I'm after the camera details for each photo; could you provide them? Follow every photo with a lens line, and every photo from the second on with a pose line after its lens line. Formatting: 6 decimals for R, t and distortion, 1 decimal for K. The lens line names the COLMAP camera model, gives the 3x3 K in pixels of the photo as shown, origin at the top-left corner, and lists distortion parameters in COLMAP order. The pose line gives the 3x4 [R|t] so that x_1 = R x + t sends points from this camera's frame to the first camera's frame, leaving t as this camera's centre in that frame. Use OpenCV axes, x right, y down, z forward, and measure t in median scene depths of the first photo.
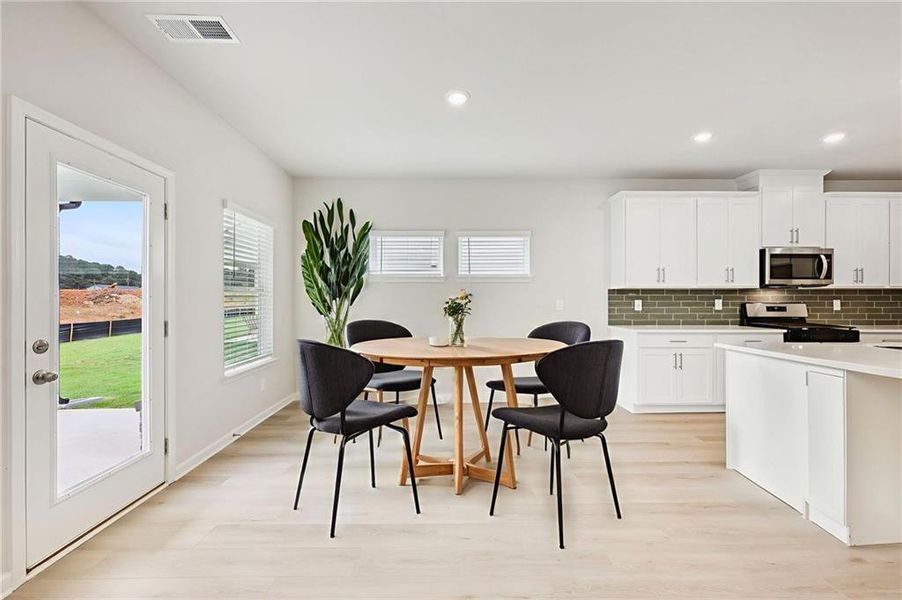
lens RADIAL K [[360.0, 0, 445.0], [0, 360.0, 292.1], [0, 0, 1]] dist [-0.000428, 0.000434]
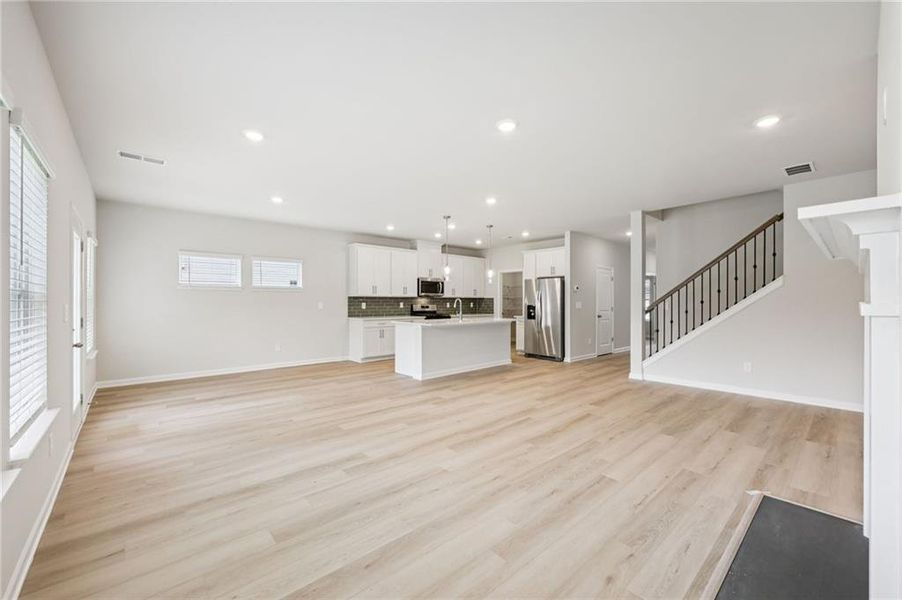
lens RADIAL K [[360.0, 0, 448.8], [0, 360.0, 302.9], [0, 0, 1]] dist [-0.000428, 0.000434]
pose [[0.766395, -0.000834, 0.642369, -0.304731], [-0.006890, 0.999931, 0.009518, 0.002224], [-0.642333, -0.011720, 0.766336, -0.675752]]
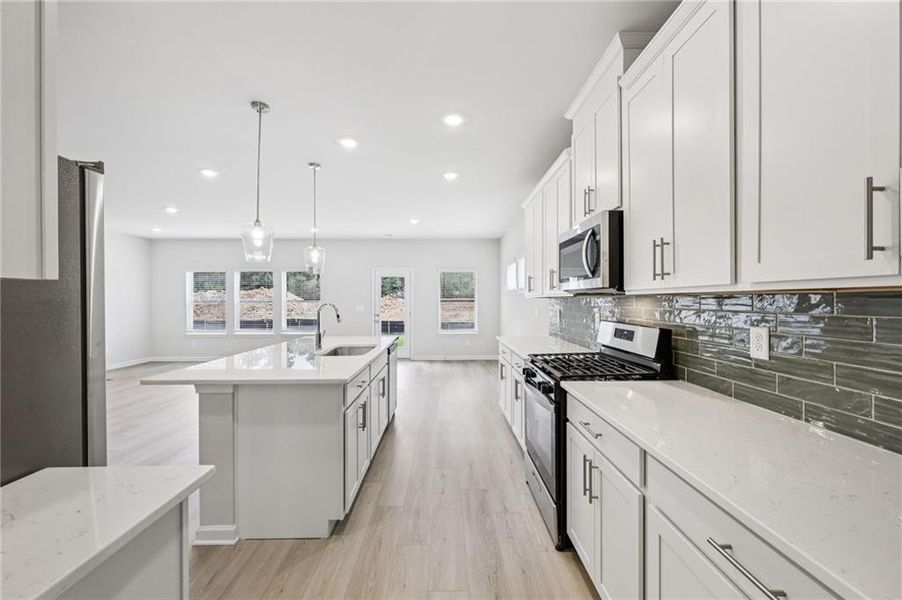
lens RADIAL K [[364.2, 0, 446.7], [0, 364.2, 299.1], [0, 0, 1]] dist [0.016141, -0.003482]
pose [[-0.027479, -0.001616, -0.999621, 1.452799], [0.013430, 0.999908, -0.001985, -0.006638], [0.999532, -0.013479, -0.027455, 0.748074]]
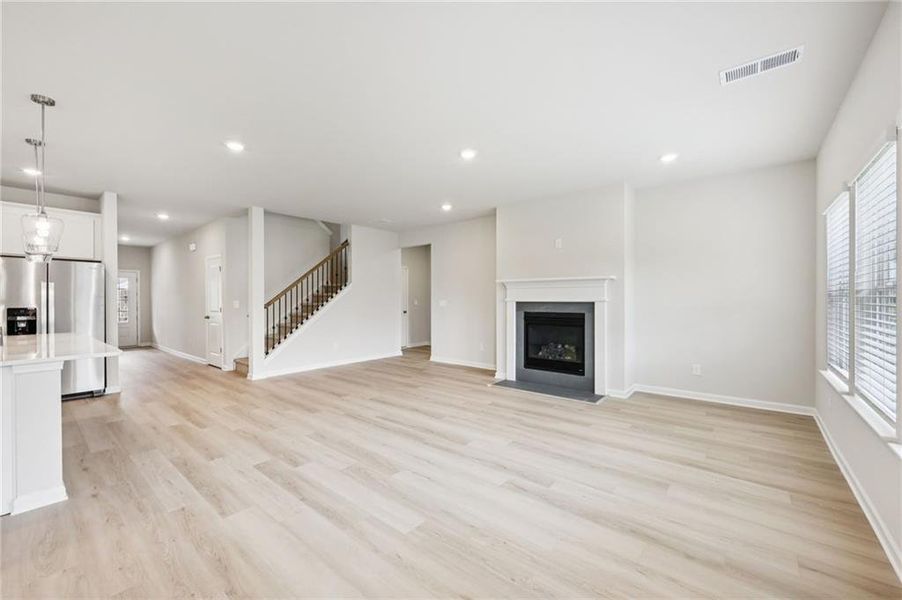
lens RADIAL K [[360.0, 0, 449.4], [0, 360.0, 300.8], [0, 0, 1]] dist [-0.000428, 0.000434]
pose [[-0.750931, 0.000998, 0.660379, -0.299355], [-0.001672, 0.999993, -0.003412, 0.010888], [-0.660378, -0.003666, -0.750924, 0.427004]]
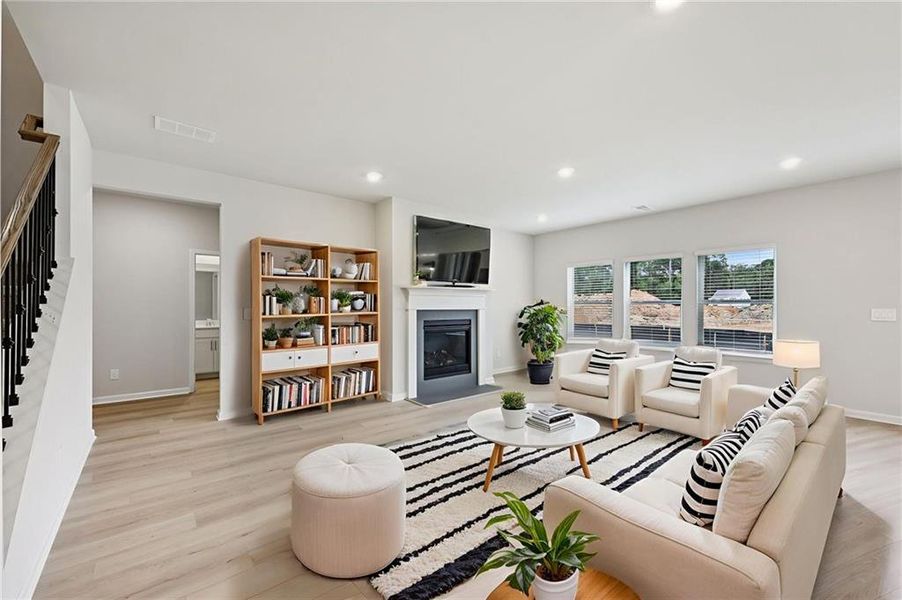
lens RADIAL K [[360.0, 0, 454.1], [0, 360.0, 299.4], [0, 0, 1]] dist [-0.000428, 0.000434]
pose [[-0.785529, -0.009759, -0.618748, 0.978981], [0.006605, 0.999686, -0.024153, 0.005497], [0.618790, -0.023060, -0.785218, 0.296198]]
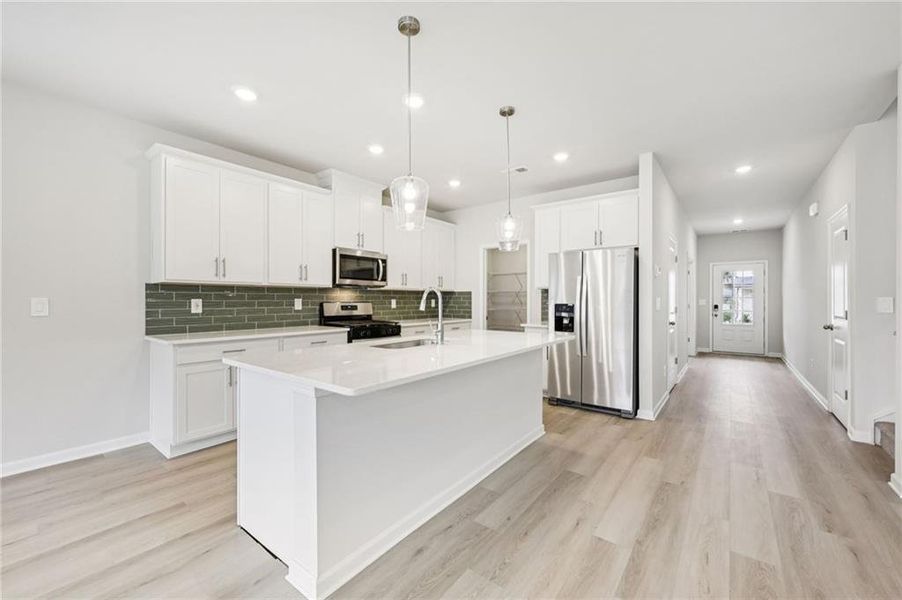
lens RADIAL K [[360.0, 0, 452.7], [0, 360.0, 300.7], [0, 0, 1]] dist [-0.000428, 0.000434]
pose [[0.629904, 0.000313, 0.776673, 0.290065], [-0.007886, 0.999951, 0.005993, 0.016919], [-0.776633, -0.009900, 0.629875, 0.097217]]
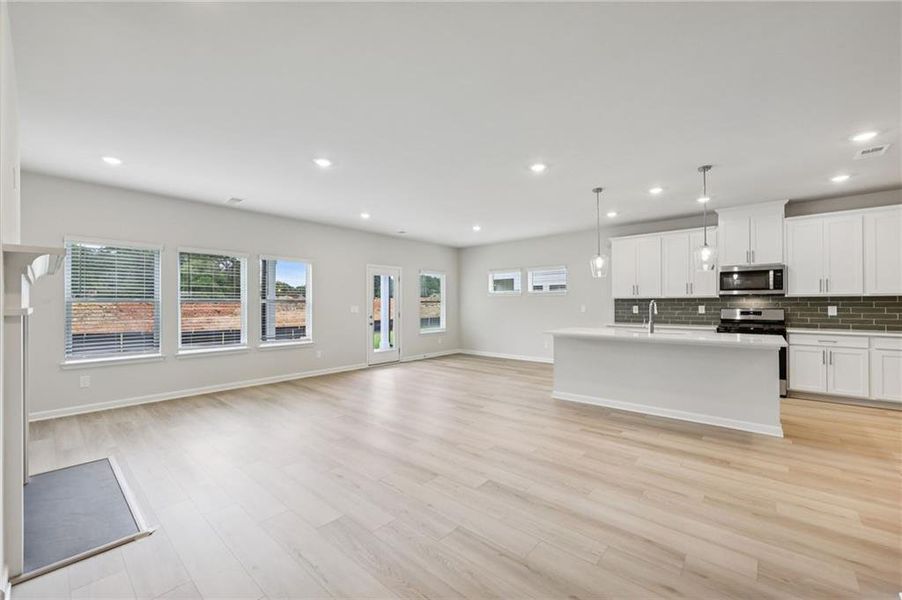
lens RADIAL K [[360.0, 0, 449.2], [0, 360.0, 299.6], [0, 0, 1]] dist [-0.000428, 0.000434]
pose [[0.737549, -0.008815, -0.675236, 0.992267], [0.007545, 0.999960, -0.004813, -0.003220], [0.675252, -0.001545, 0.737586, -0.642671]]
